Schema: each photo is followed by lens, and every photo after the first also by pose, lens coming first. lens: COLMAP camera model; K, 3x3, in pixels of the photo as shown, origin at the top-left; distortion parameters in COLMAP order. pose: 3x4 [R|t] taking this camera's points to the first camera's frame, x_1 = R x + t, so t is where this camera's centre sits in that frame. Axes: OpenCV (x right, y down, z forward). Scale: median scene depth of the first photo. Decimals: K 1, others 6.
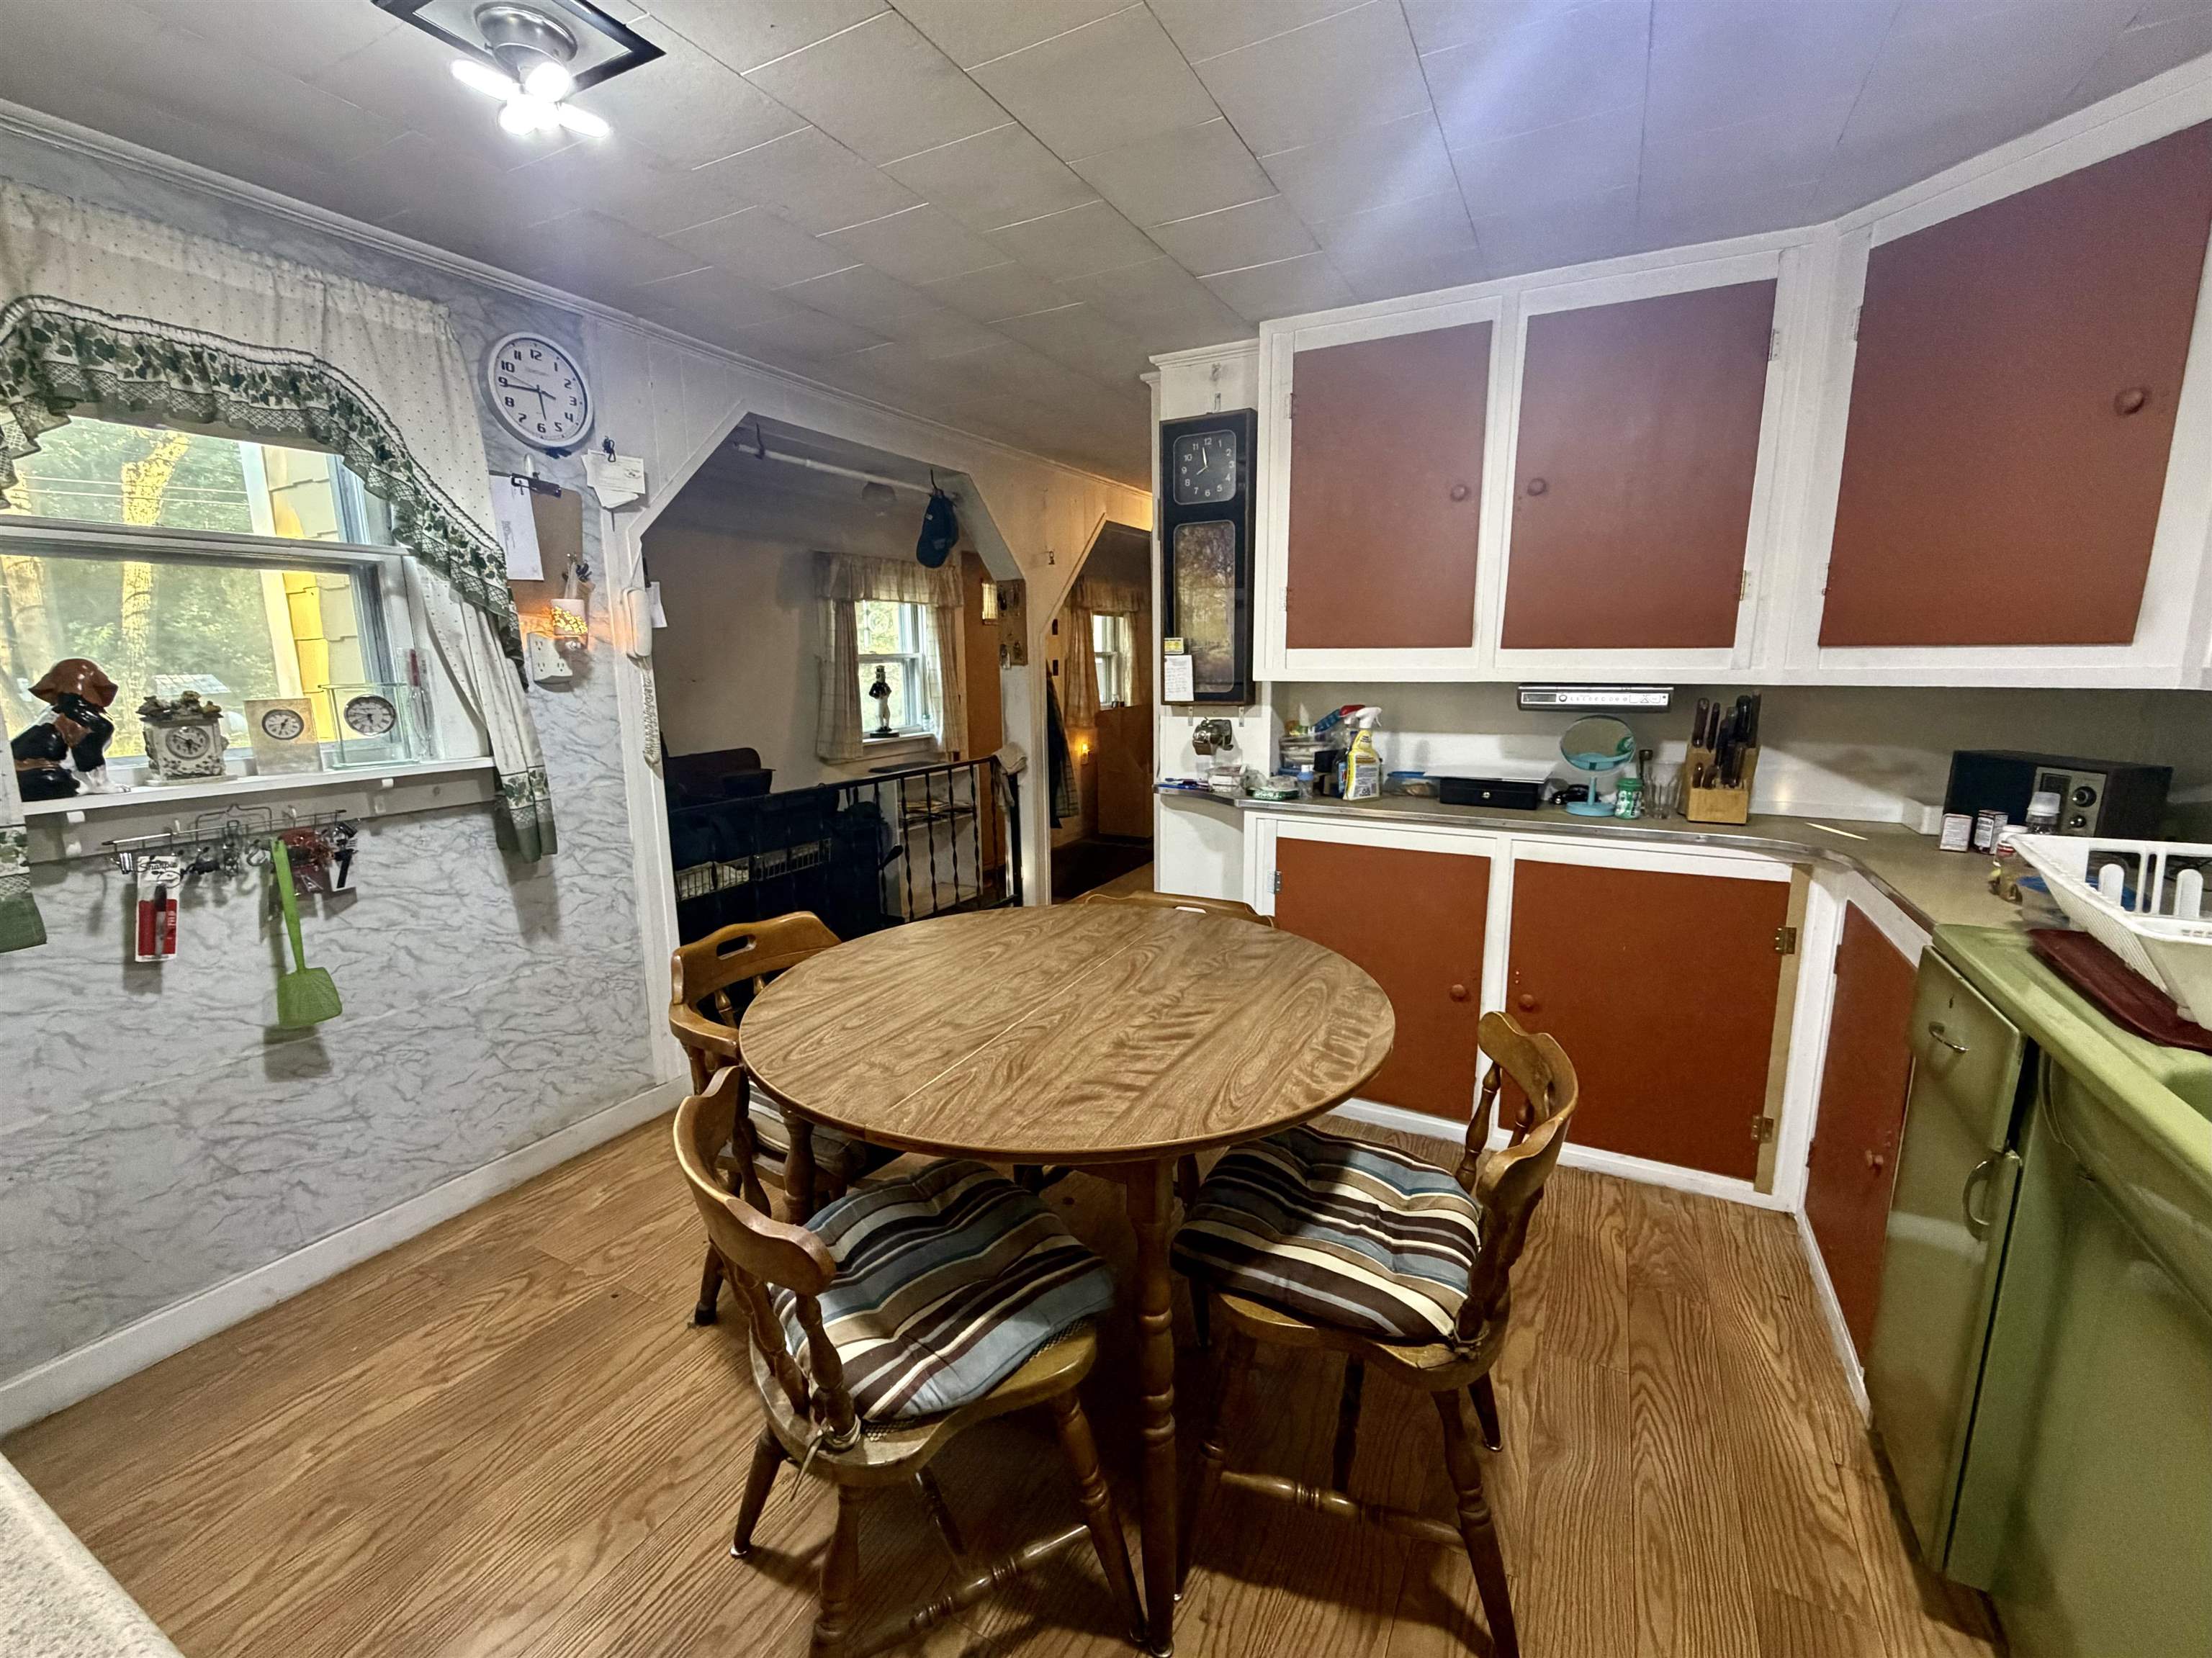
lens RADIAL K [[935.9, 0, 1106.0], [0, 935.9, 829.0], [0, 0, 1]] dist [-0.000438, -0.000388]
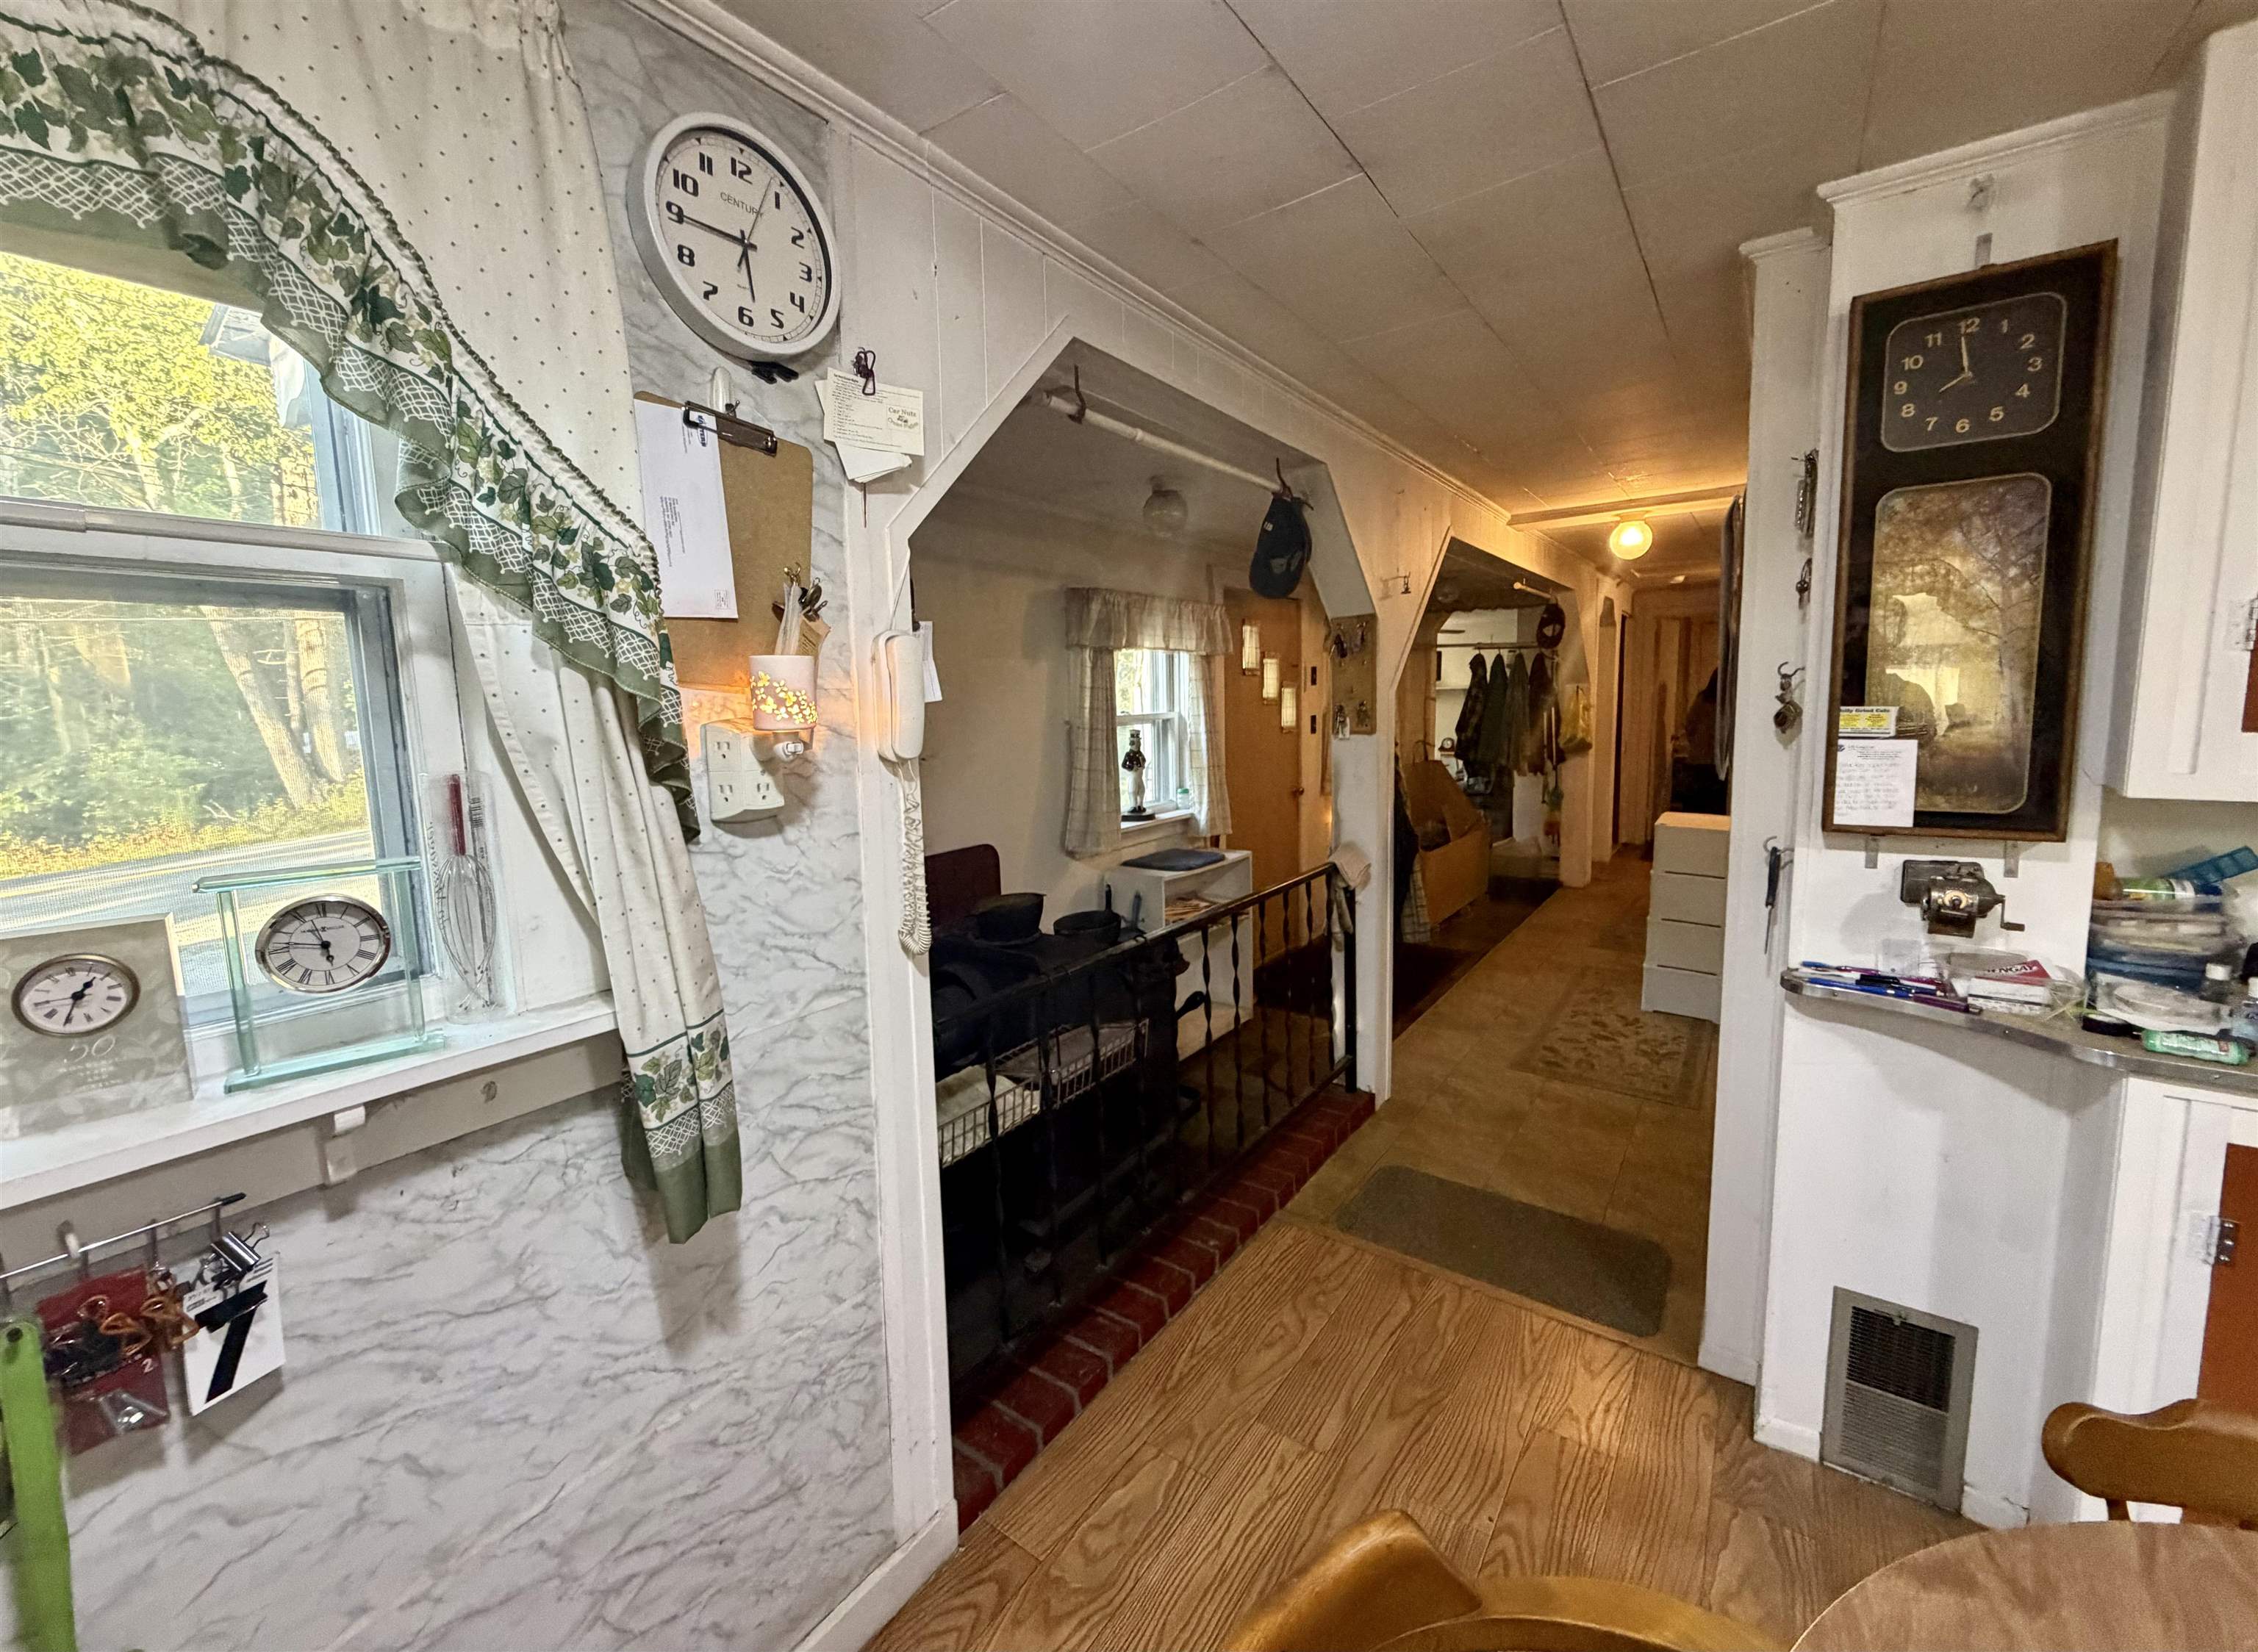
lens RADIAL K [[940.6, 0, 1139.1], [0, 940.6, 811.2], [0, 0, 1]] dist [-0.001026, 0.000467]
pose [[0.990920, 0.003720, -0.134402, -0.321504], [-0.012519, 0.997827, -0.064684, -0.133826], [0.133869, 0.065779, 0.988814, 0.540311]]
